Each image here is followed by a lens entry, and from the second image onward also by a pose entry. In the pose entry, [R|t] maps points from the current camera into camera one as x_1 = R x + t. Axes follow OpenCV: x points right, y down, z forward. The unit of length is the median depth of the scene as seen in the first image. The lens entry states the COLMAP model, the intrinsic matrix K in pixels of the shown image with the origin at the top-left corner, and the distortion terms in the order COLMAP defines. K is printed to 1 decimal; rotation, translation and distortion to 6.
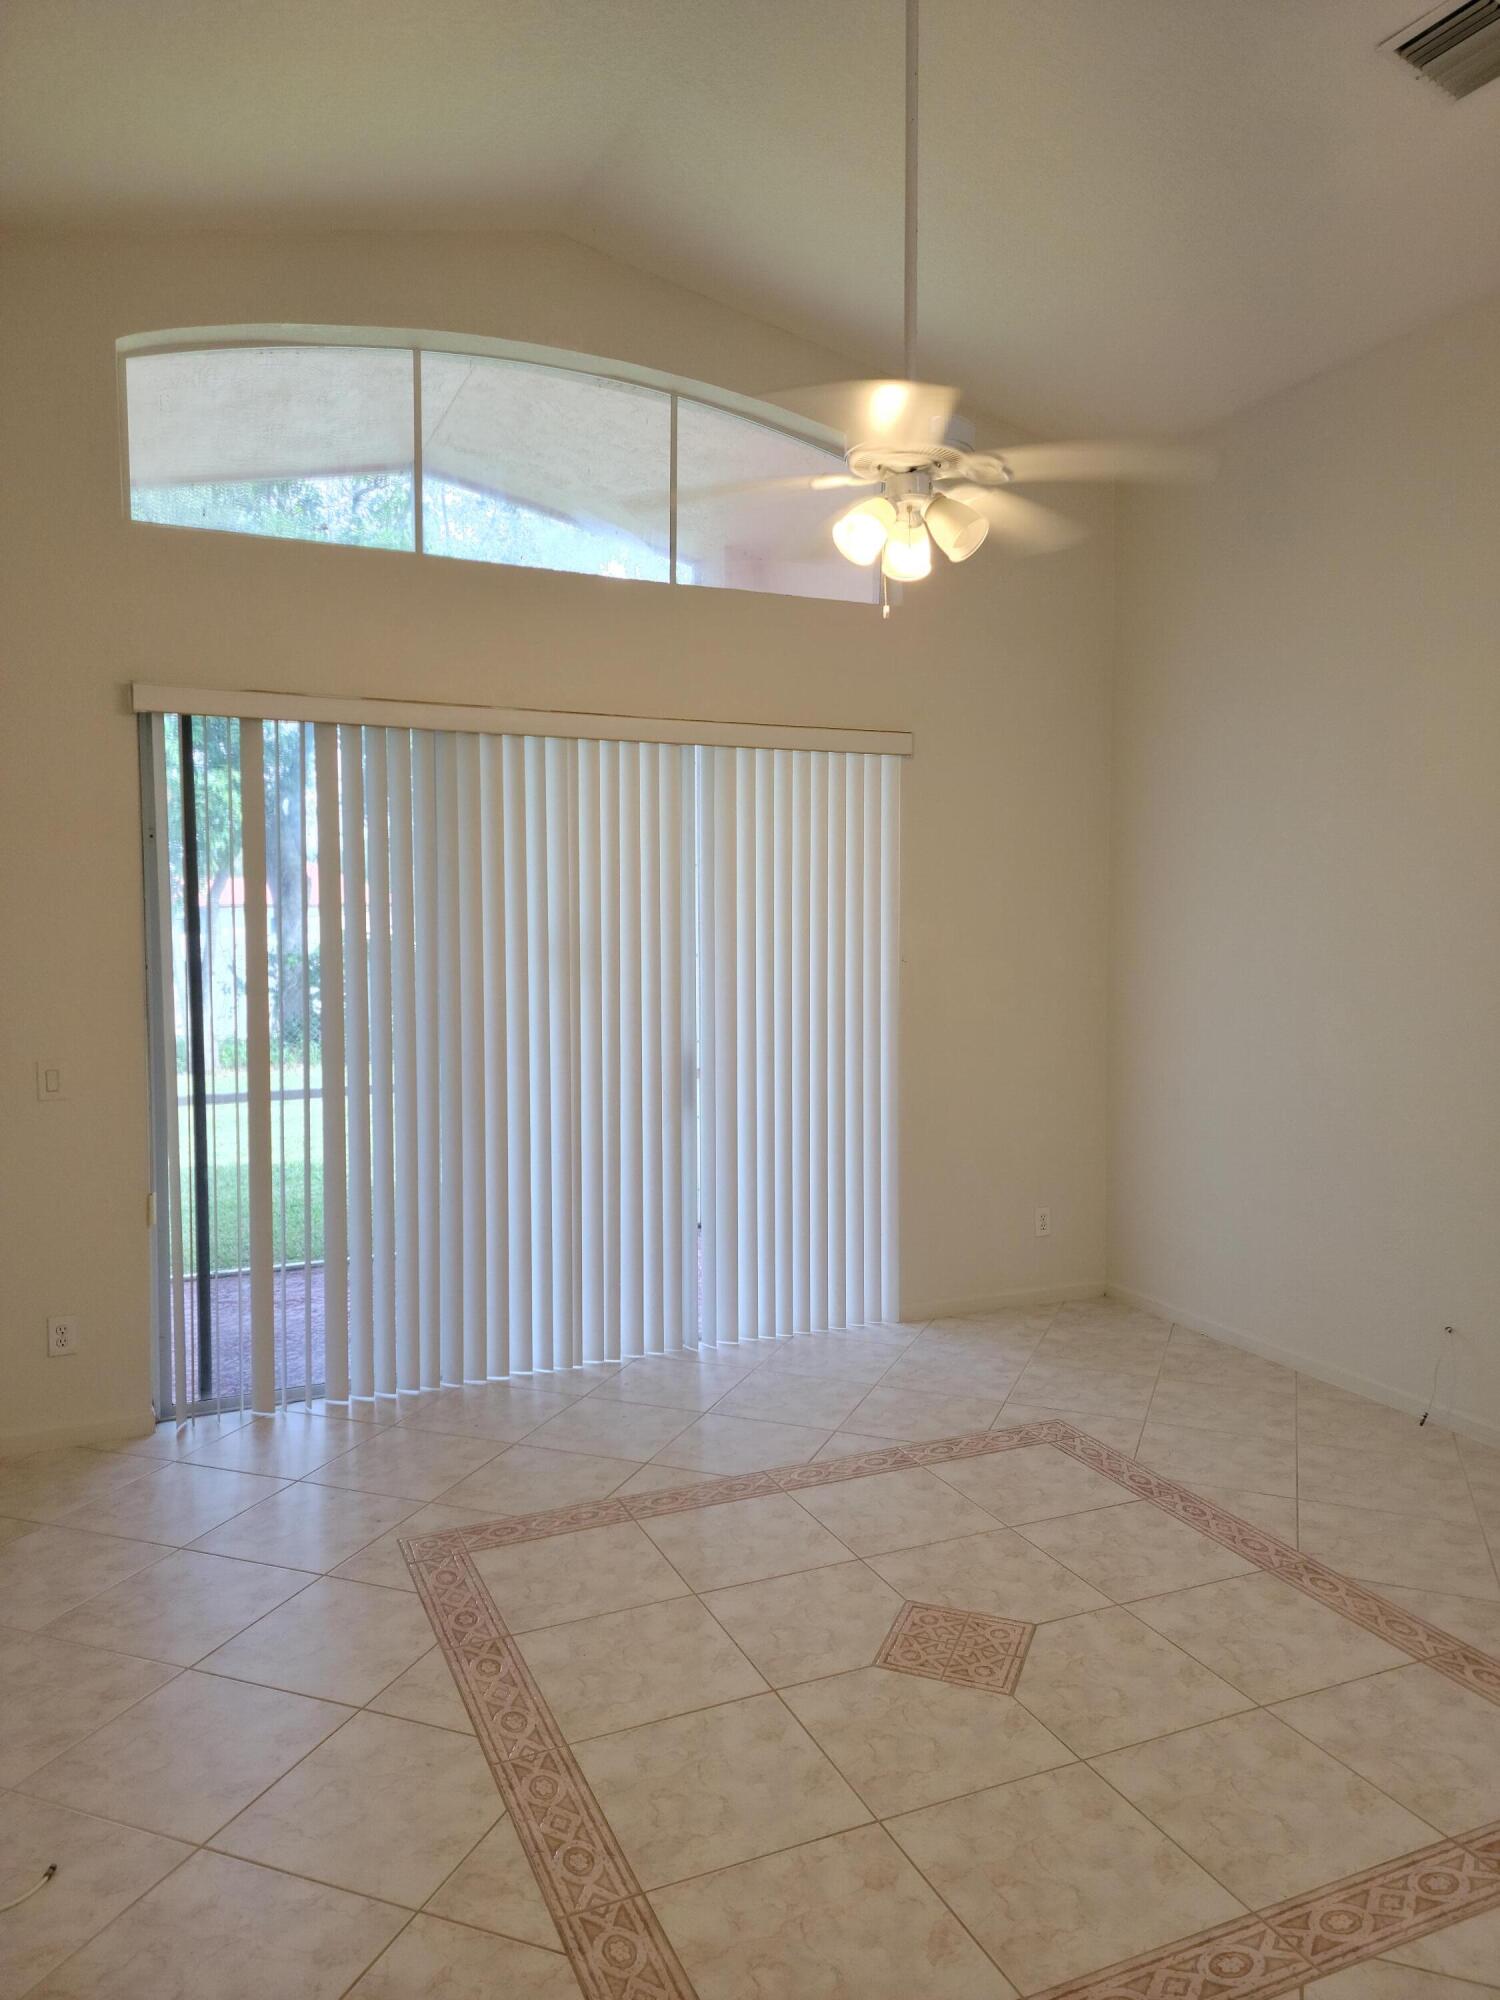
lens RADIAL K [[1397.7, 0, 760.9], [0, 1397.7, 999.9], [0, 0, 1]] dist [0.046732, -0.029178]
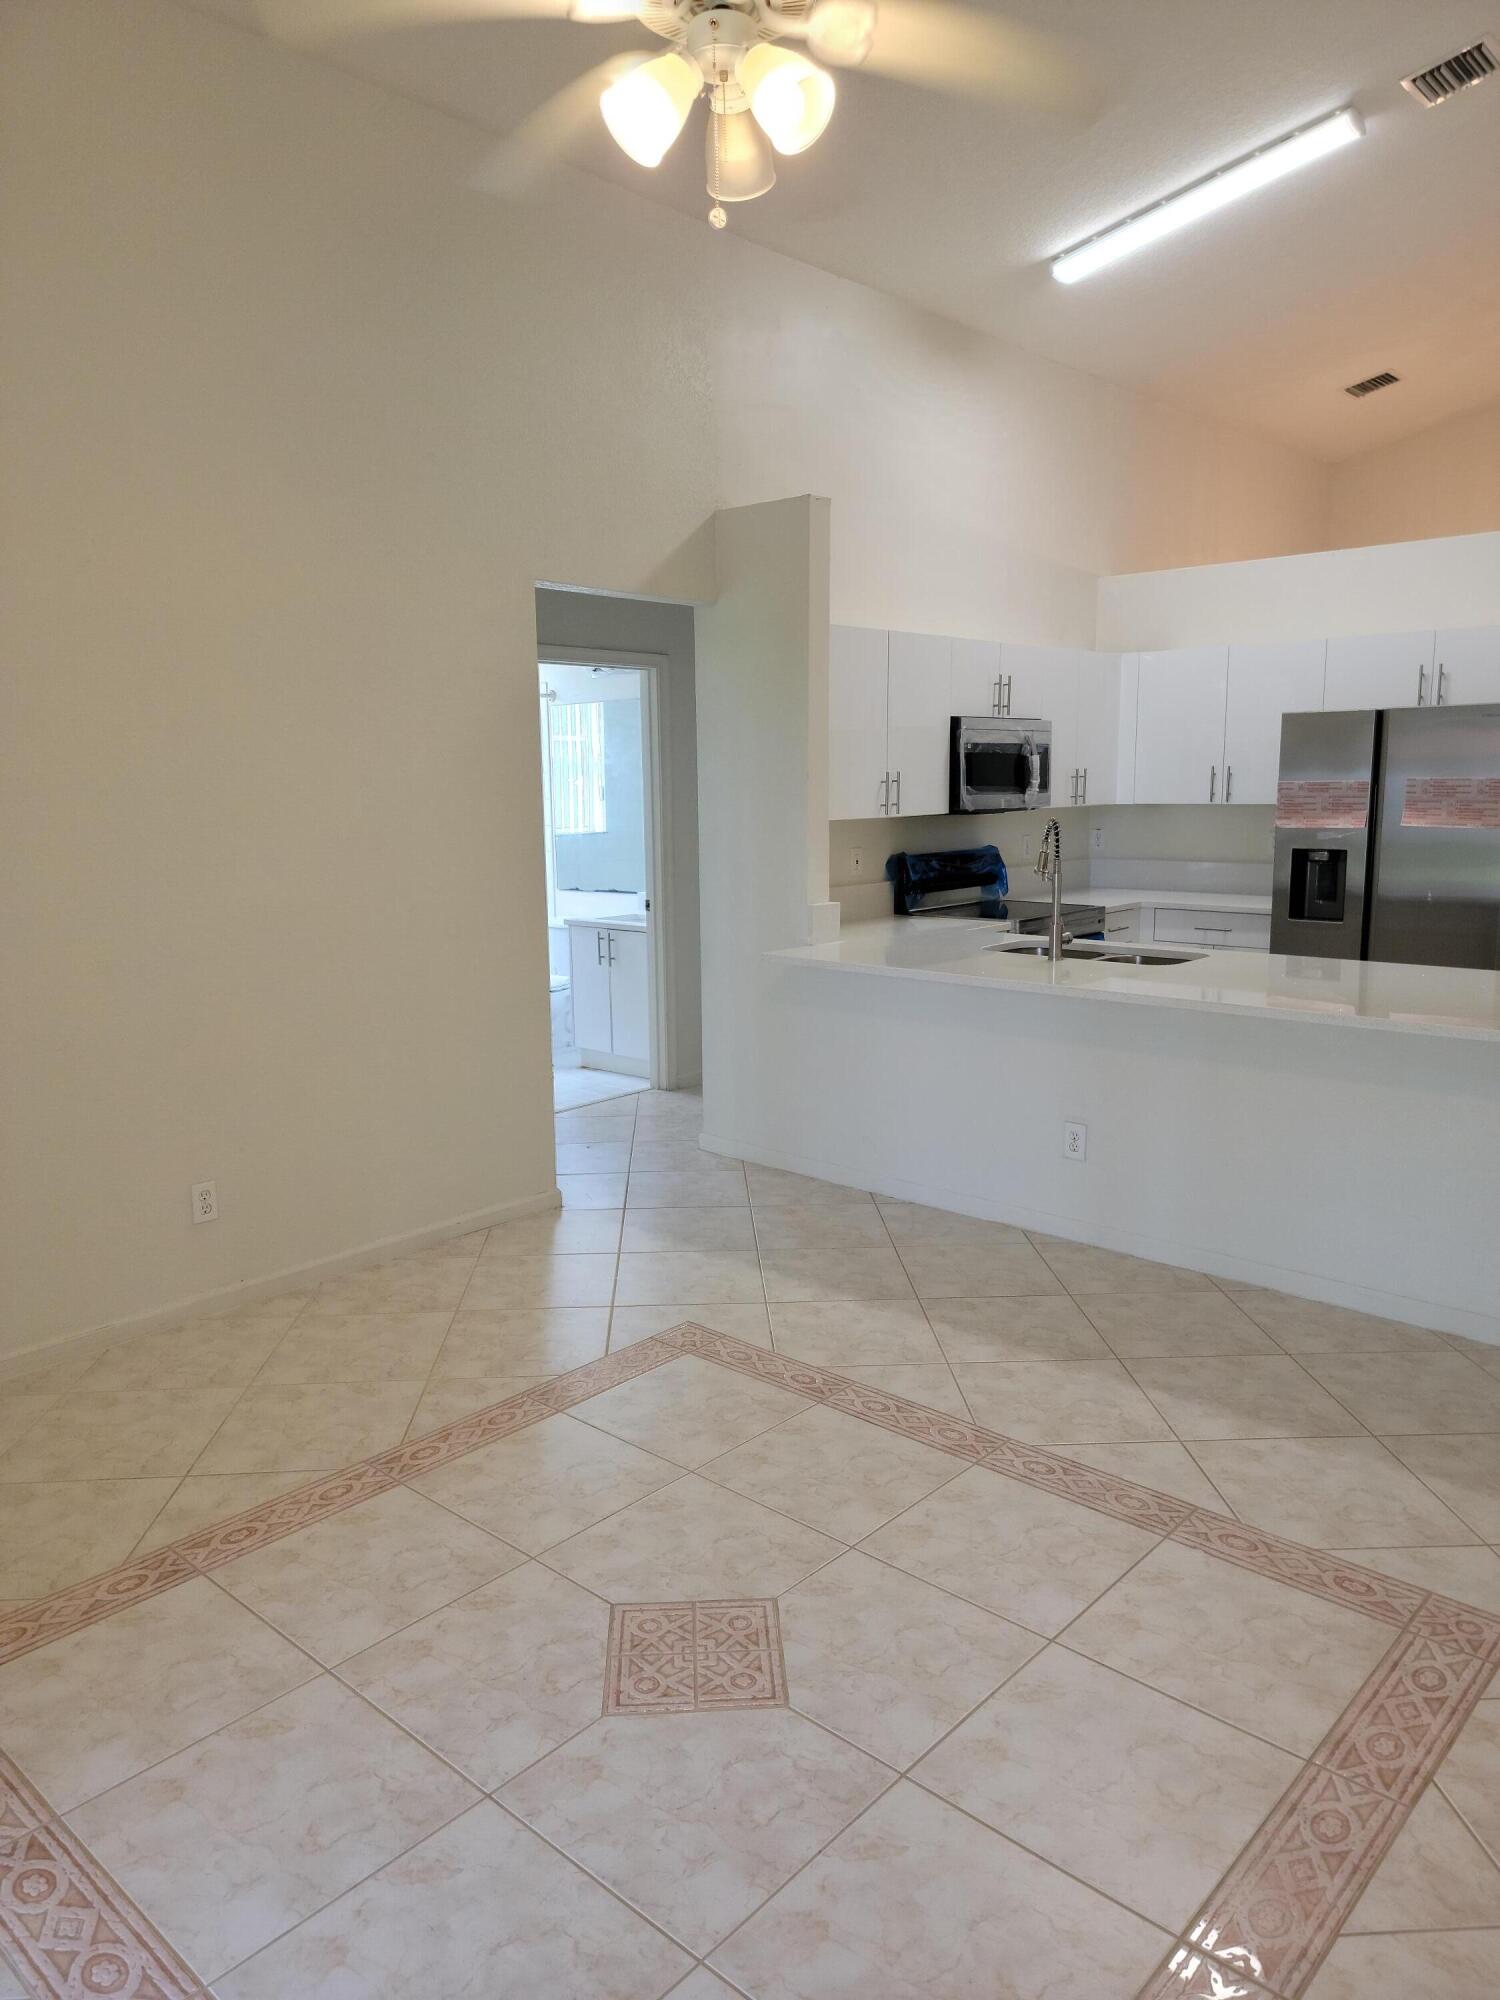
lens RADIAL K [[1397.7, 0, 759.6], [0, 1397.7, 1000.6], [0, 0, 1]] dist [0.046732, -0.029178]
pose [[-0.402970, -0.152502, 0.902418, -0.687906], [0.068716, 0.978195, 0.195992, -0.065032], [-0.912630, 0.140989, -0.383704, 1.581477]]
